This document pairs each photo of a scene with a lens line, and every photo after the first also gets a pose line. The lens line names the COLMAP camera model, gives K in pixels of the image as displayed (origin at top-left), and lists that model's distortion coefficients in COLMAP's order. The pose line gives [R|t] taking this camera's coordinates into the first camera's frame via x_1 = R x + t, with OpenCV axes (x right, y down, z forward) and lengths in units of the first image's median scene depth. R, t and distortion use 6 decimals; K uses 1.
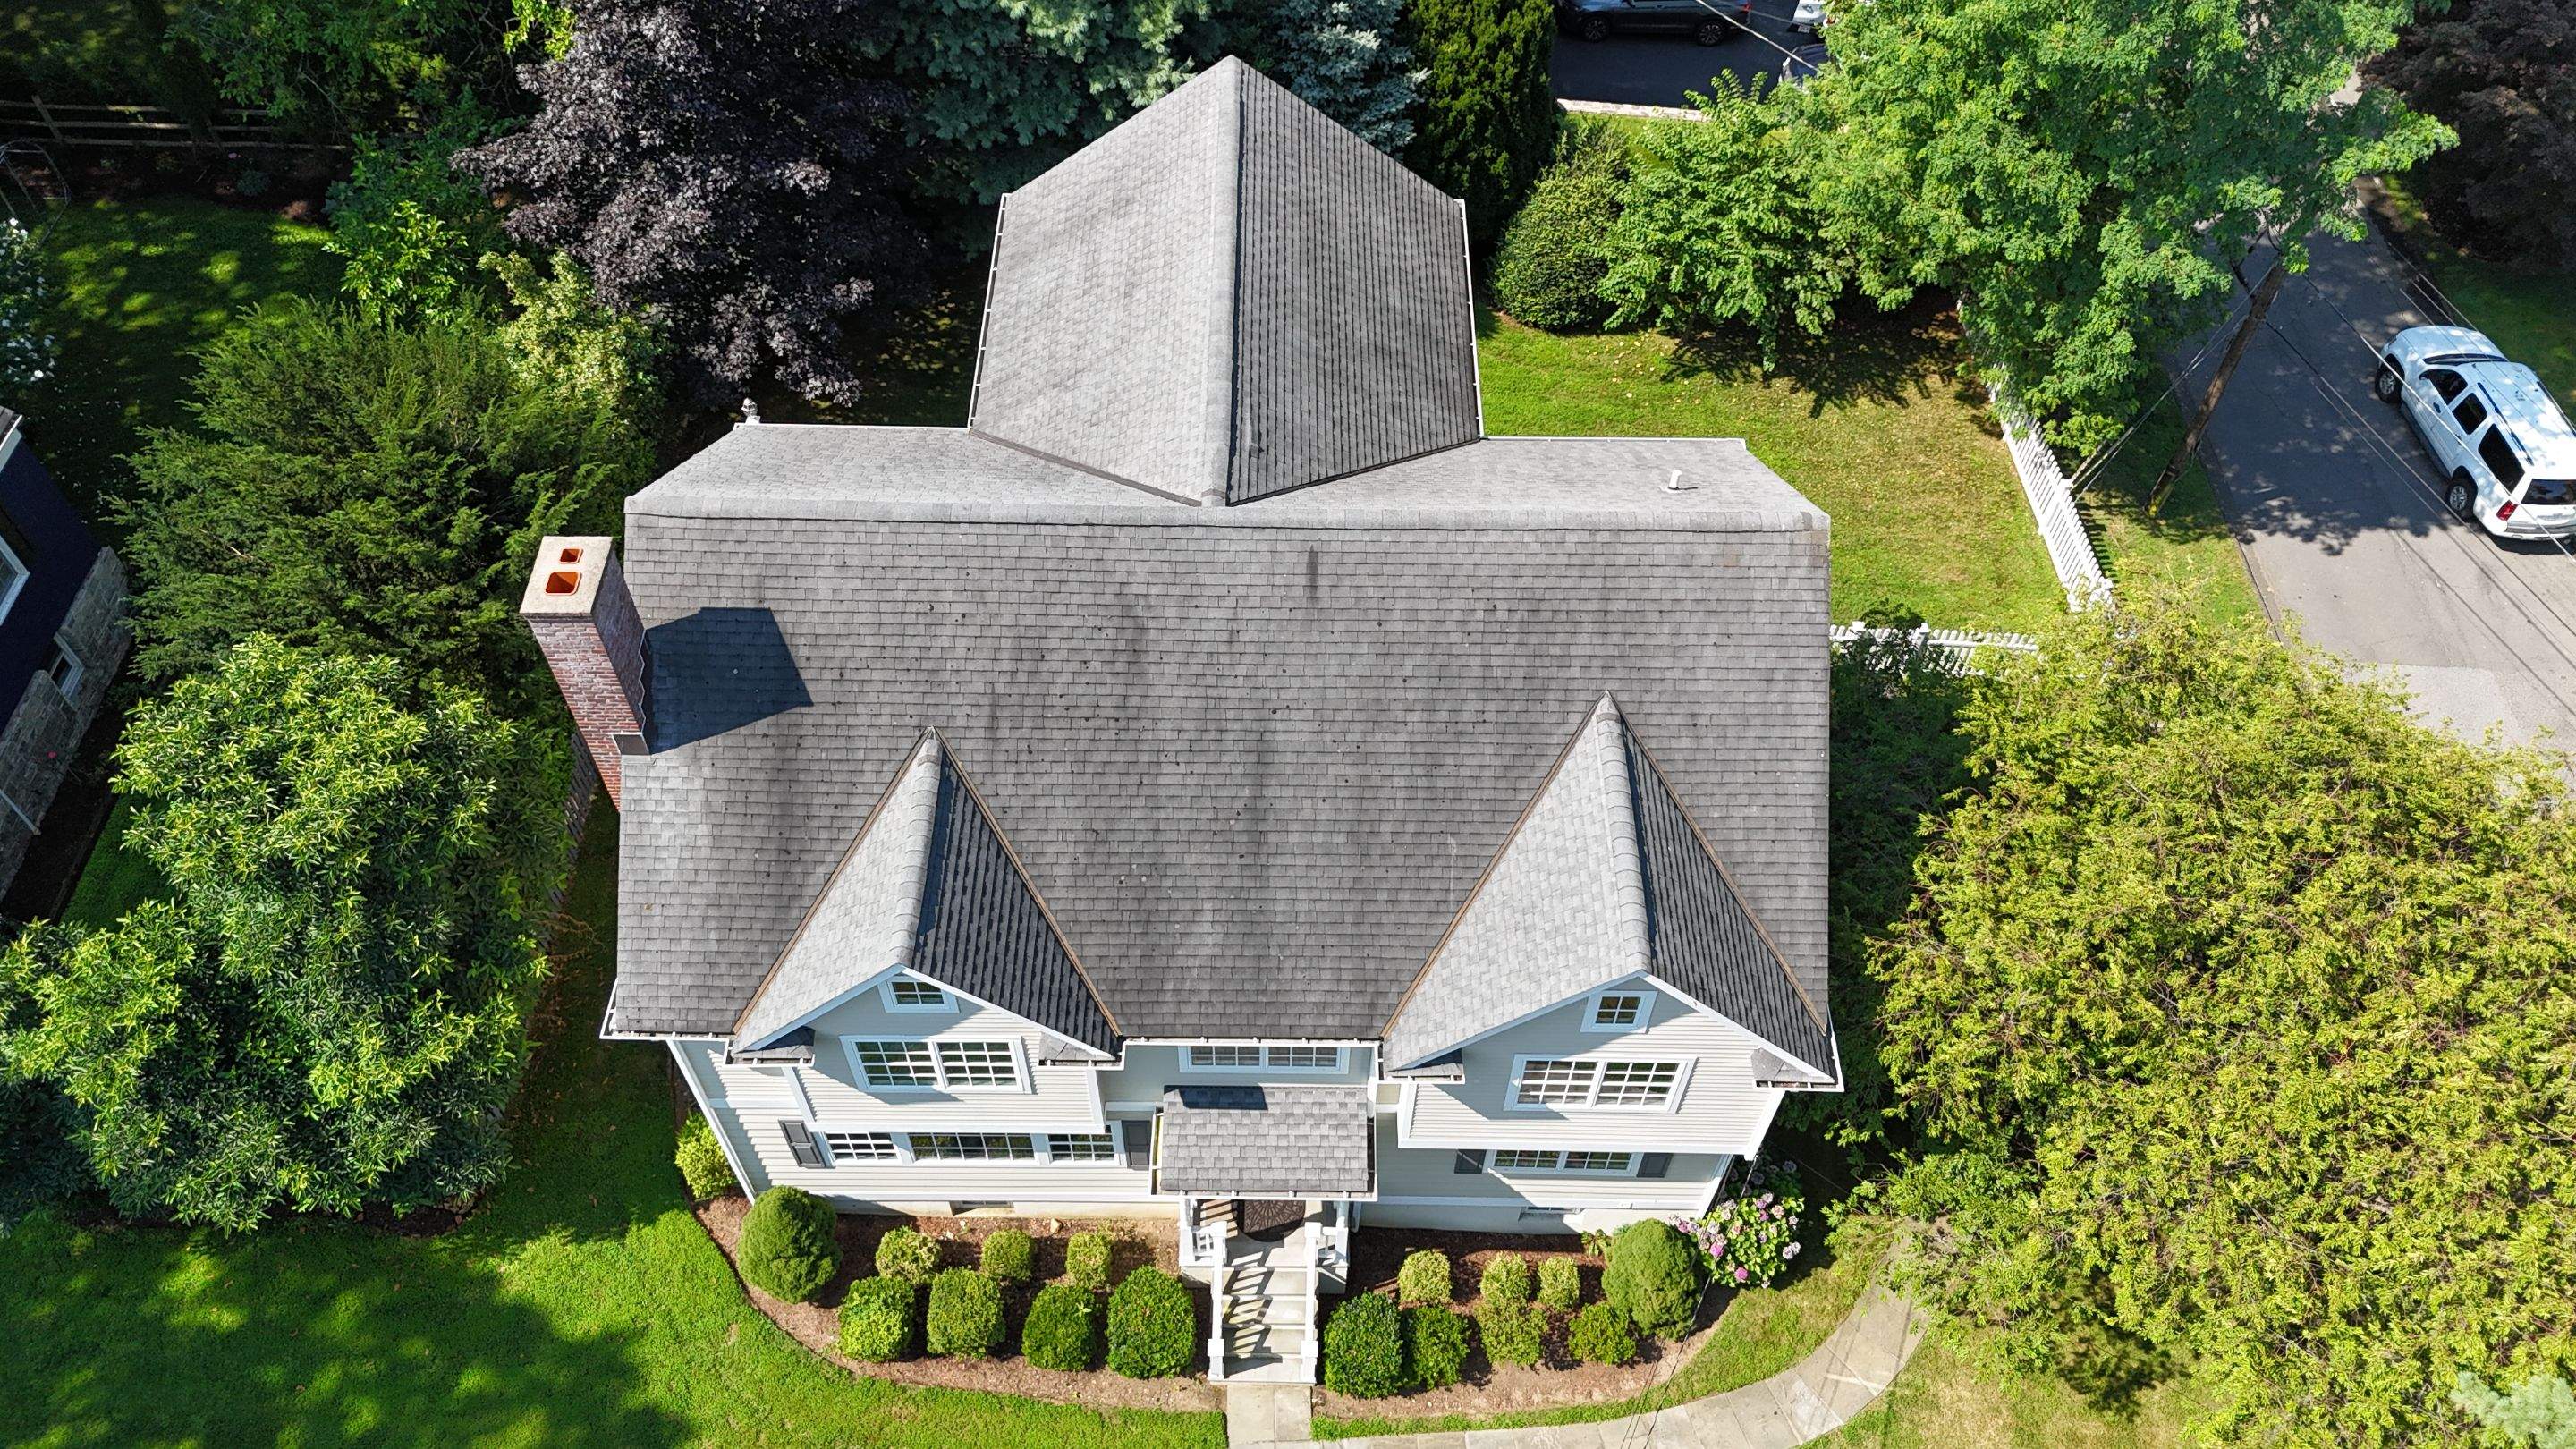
lens RADIAL K [[1841.6, 0, 1286.1], [0, 1841.6, 718.6], [0, 0, 1]] dist [0.039019, -0.038592]
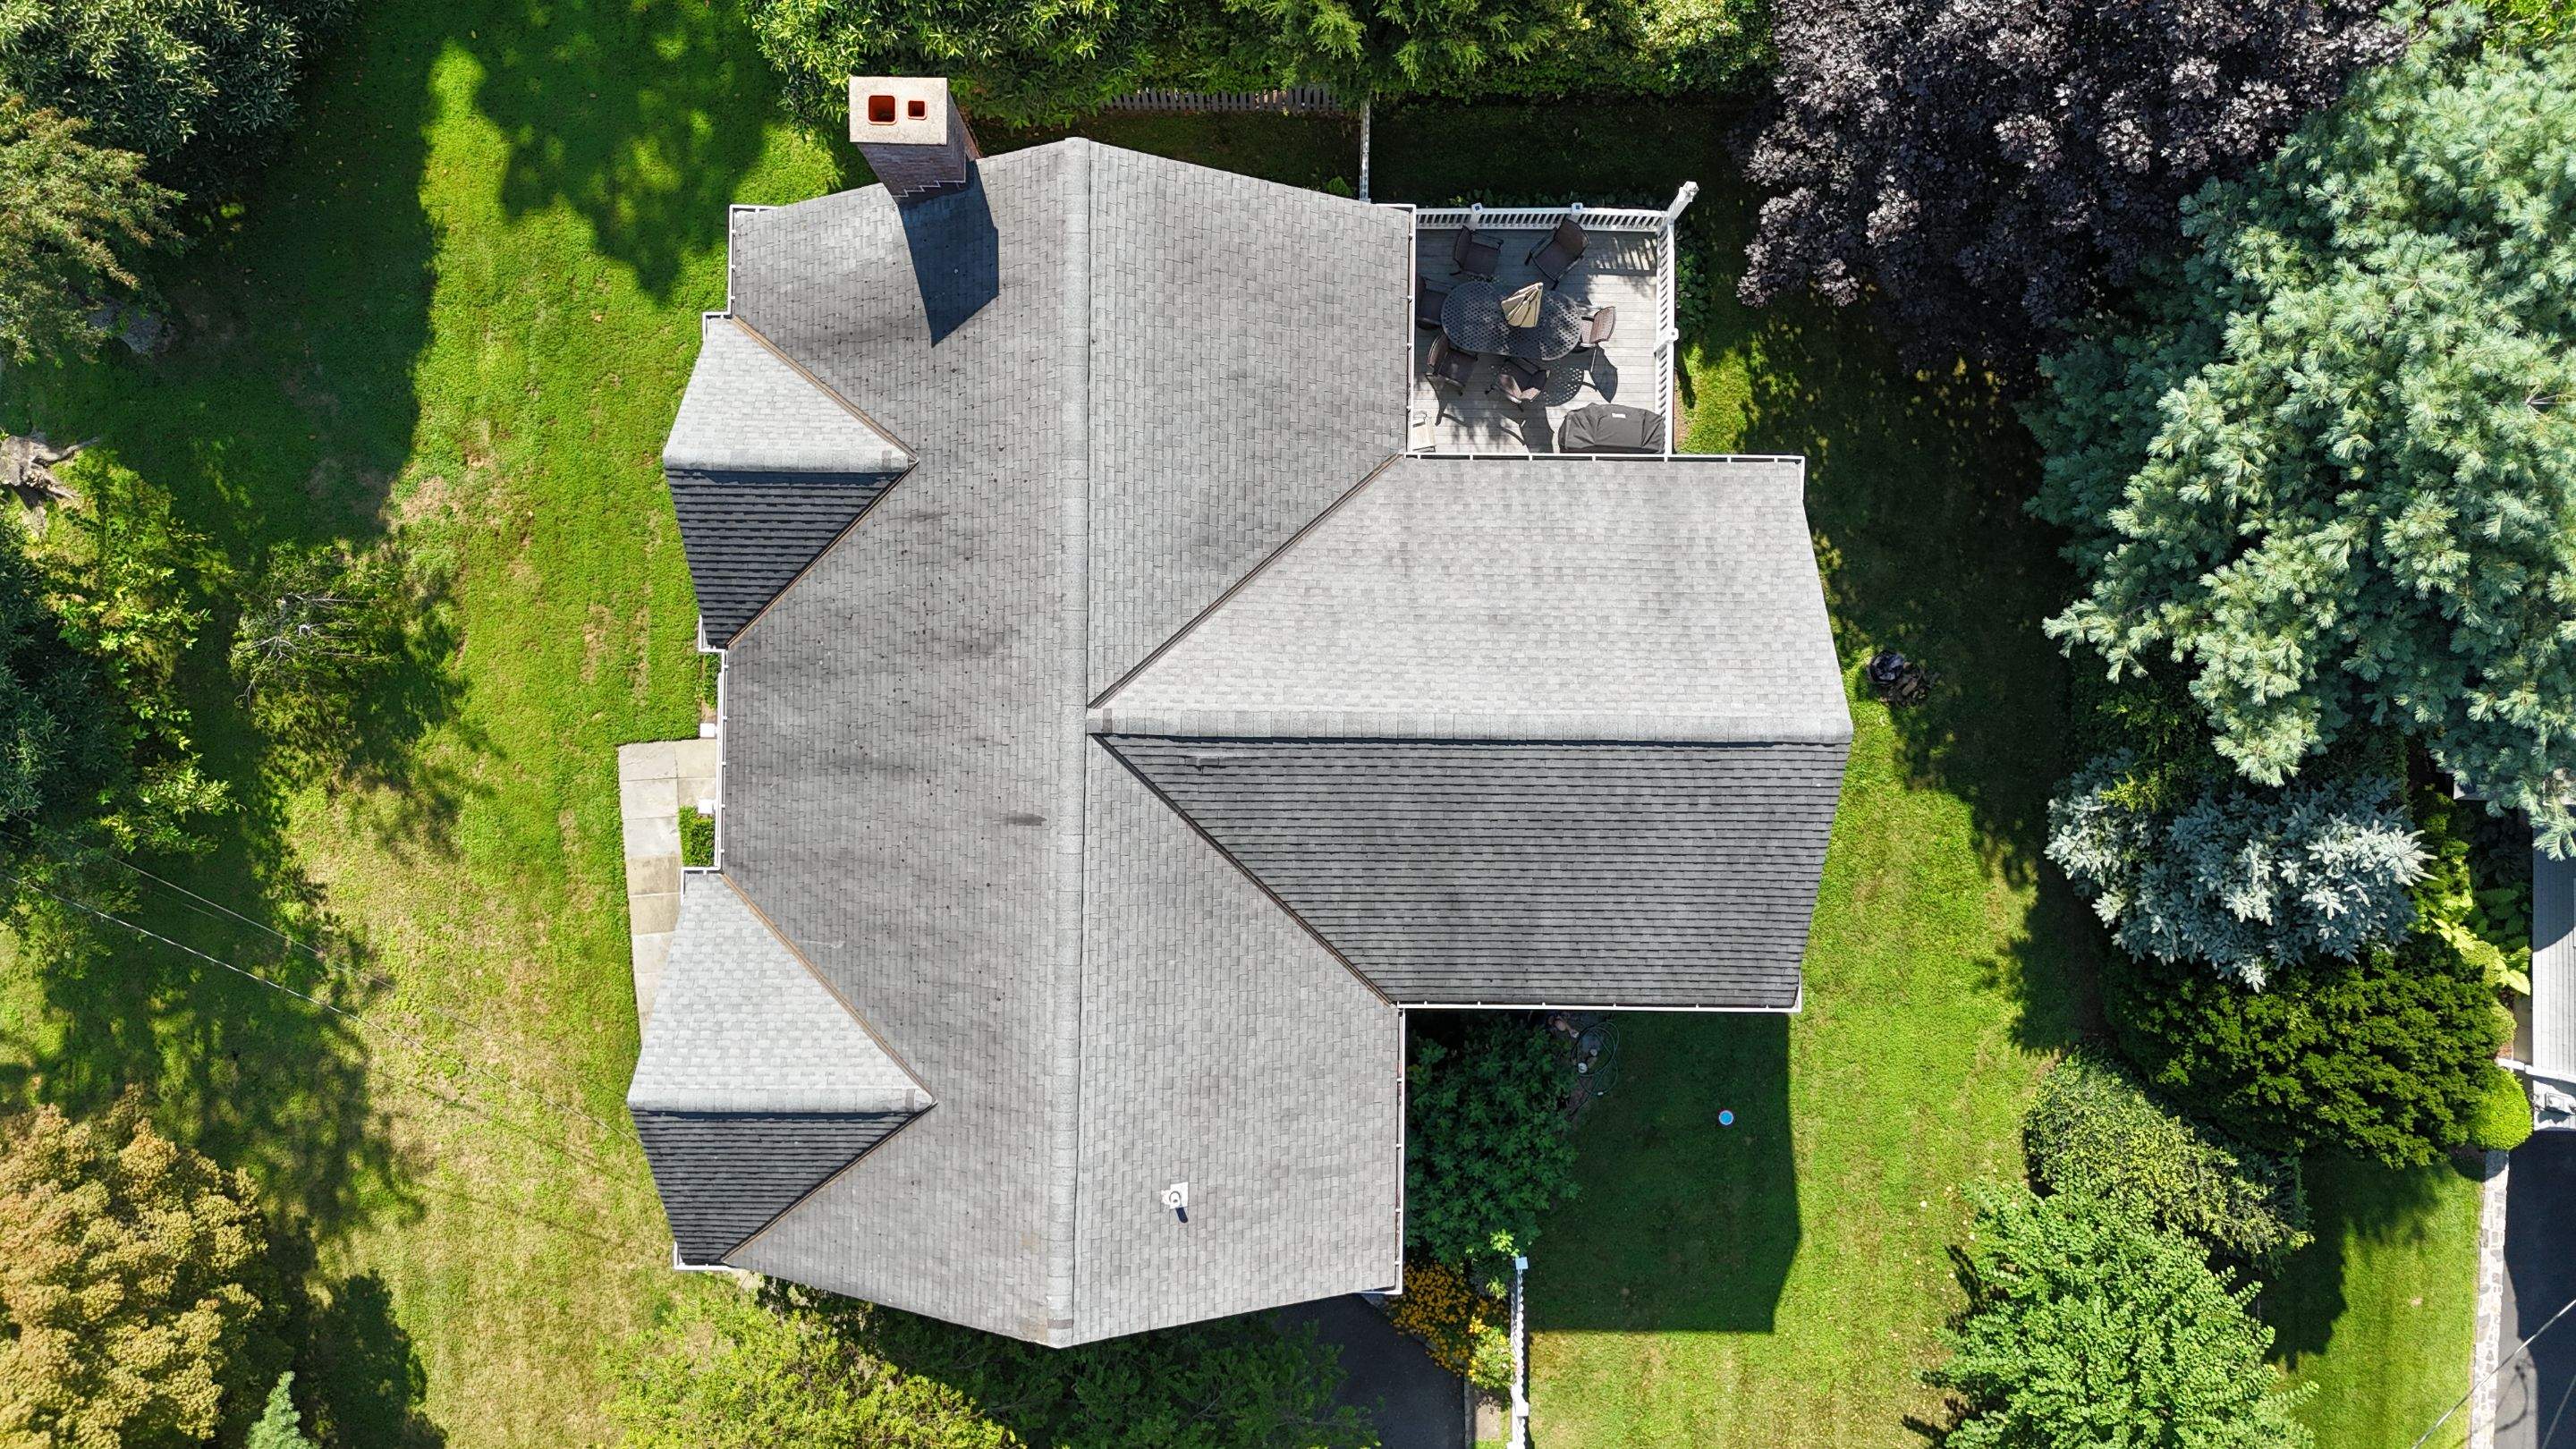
lens RADIAL K [[1868.6, 0, 1288.0], [0, 1868.6, 724.5], [0, 0, 1]] dist [0.000343, 0.002164]
pose [[-0.004213, 0.999566, -0.029148, -0.008856], [-0.808842, 0.013734, 0.587866, -0.795749], [0.588011, 0.026053, 0.808433, 0.254057]]
